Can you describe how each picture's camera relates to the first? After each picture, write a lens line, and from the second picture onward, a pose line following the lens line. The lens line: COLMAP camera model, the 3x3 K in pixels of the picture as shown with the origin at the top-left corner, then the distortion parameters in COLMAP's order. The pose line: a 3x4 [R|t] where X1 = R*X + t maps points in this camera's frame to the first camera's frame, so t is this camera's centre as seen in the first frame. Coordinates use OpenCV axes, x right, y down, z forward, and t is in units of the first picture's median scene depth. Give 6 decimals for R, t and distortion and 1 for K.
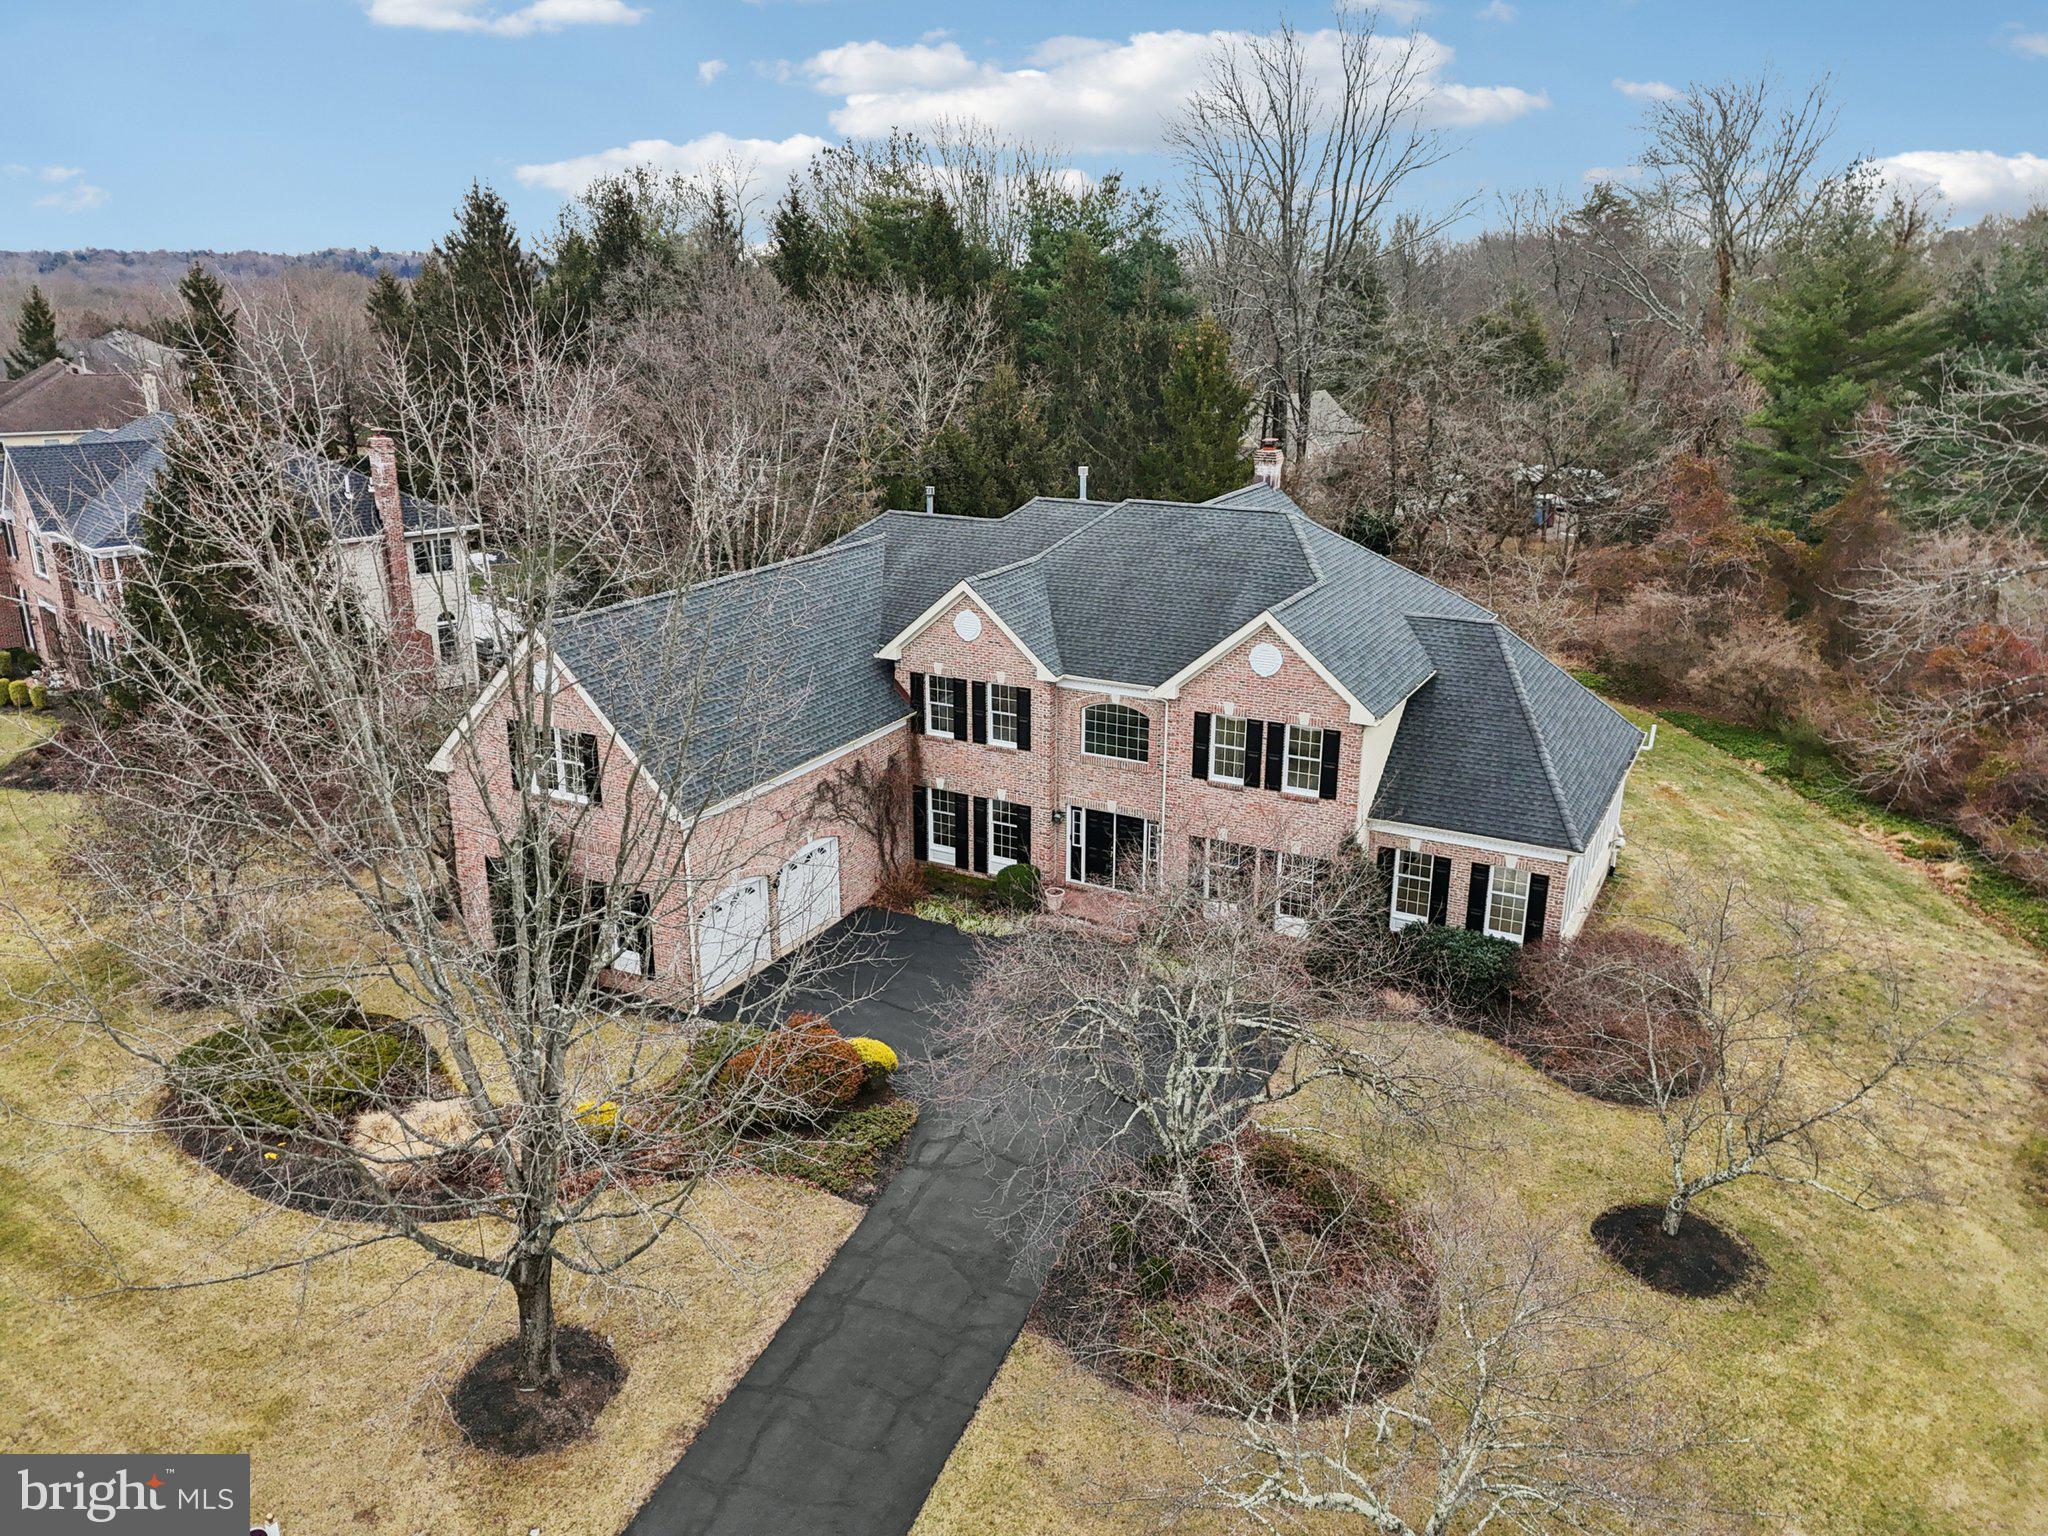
lens RADIAL K [[1510.8, 0, 1024.0], [0, 1510.8, 768.0], [0, 0, 1]] dist [0.093147, -0.086832]
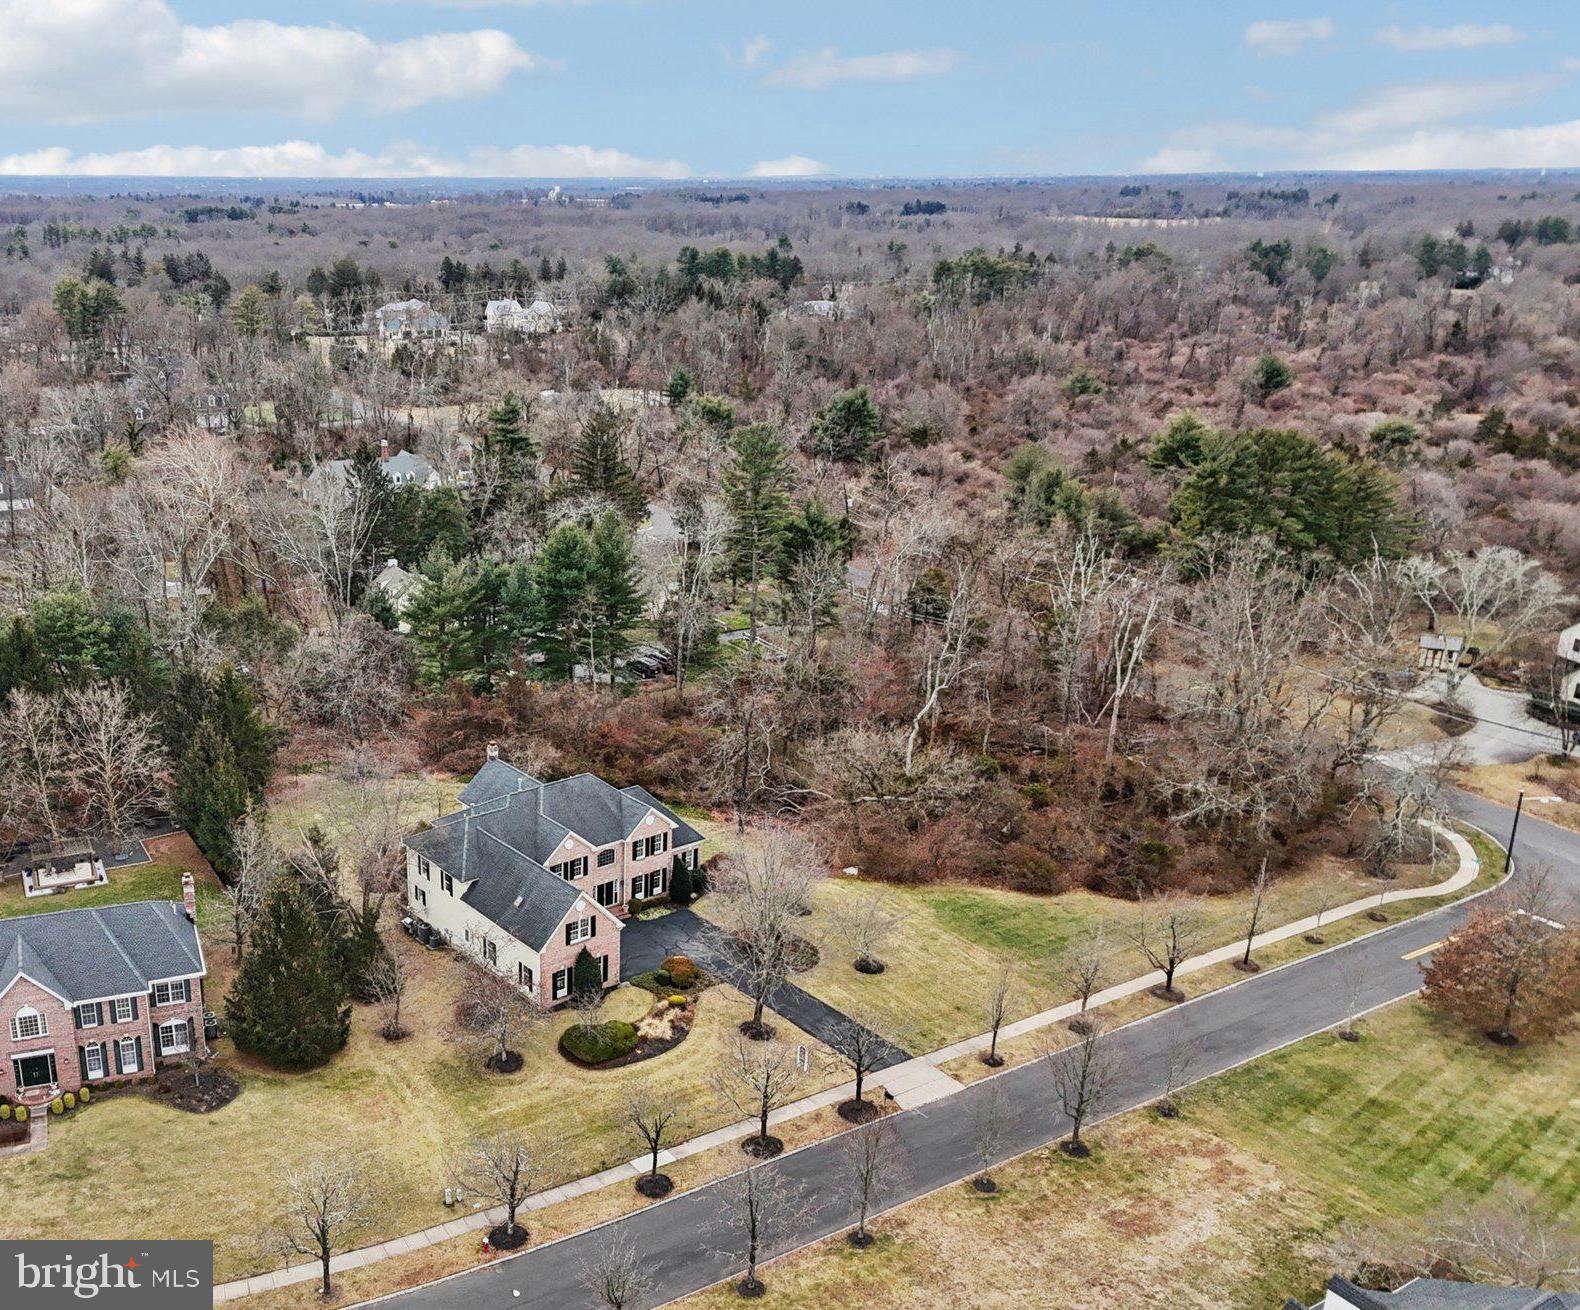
lens RADIAL K [[1537.6, 0, 544.4], [0, 1537.6, 734.5], [0, 0, 1]] dist [0.079171, -0.013384]
pose [[0.457751, -0.307000, 0.834395, -2.492977], [0.282659, 0.940051, 0.190807, -0.878117], [-0.842952, 0.148508, 0.517086, -0.565418]]
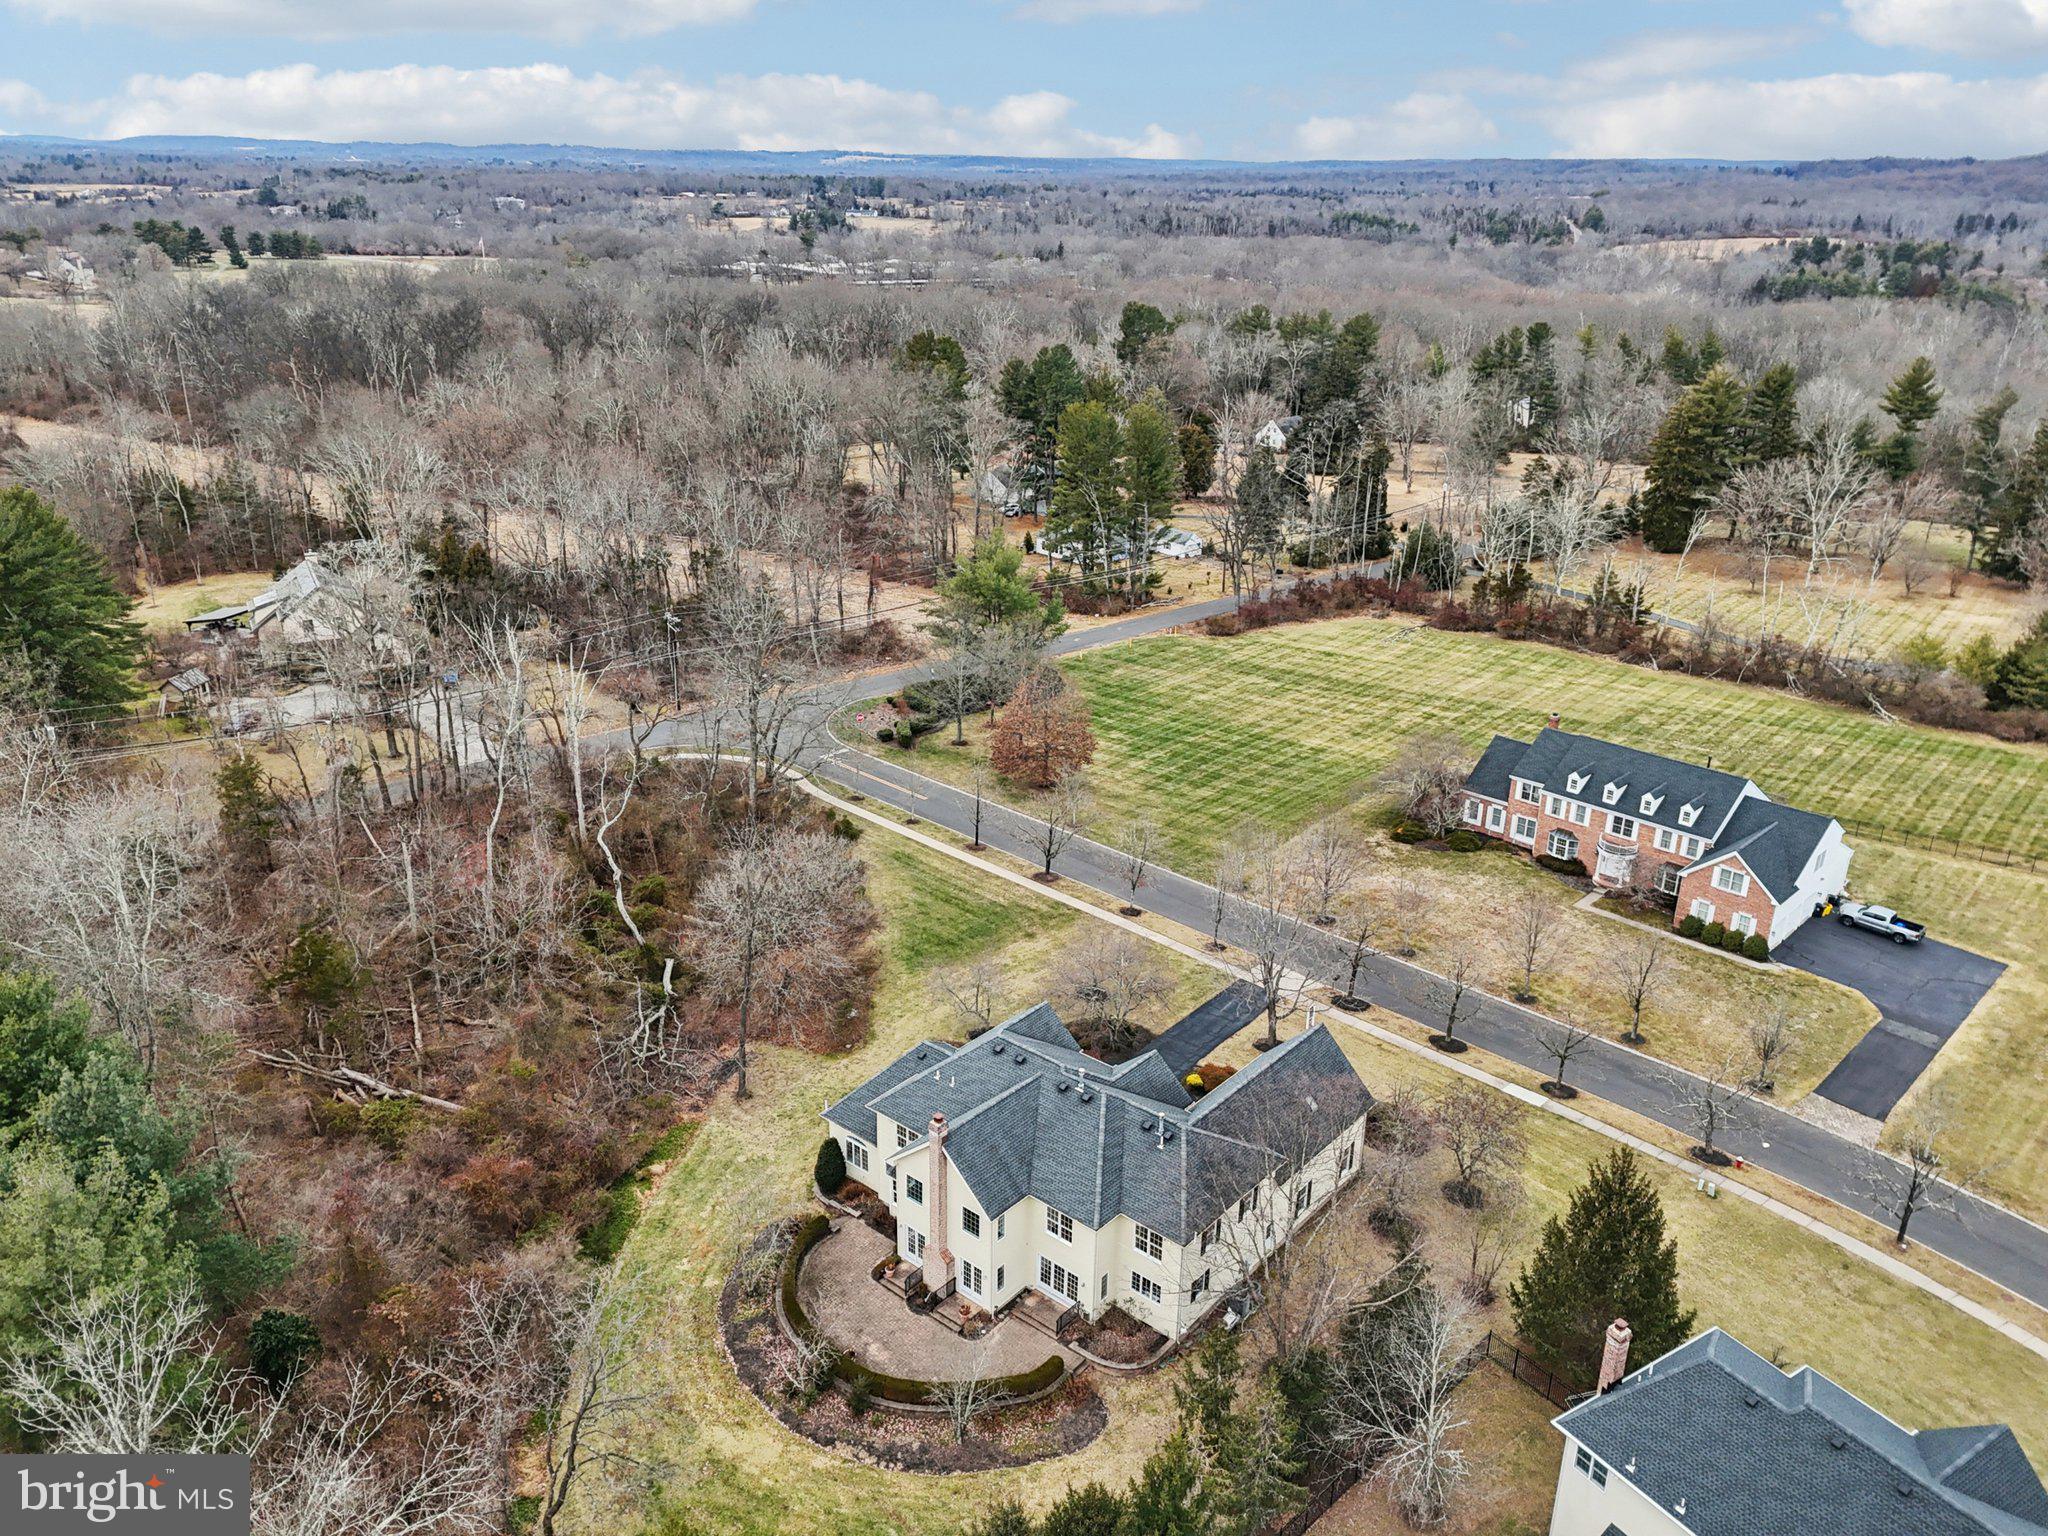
lens RADIAL K [[1545.2, 0, 1020.6], [0, 1545.2, 760.0], [0, 0, 1]] dist [0.077122, -0.064439]
pose [[-0.976530, -0.095658, 0.192973, -0.239072], [0.048143, 0.776346, 0.628465, -1.848526], [-0.209932, 0.623006, -0.753520, 2.419570]]
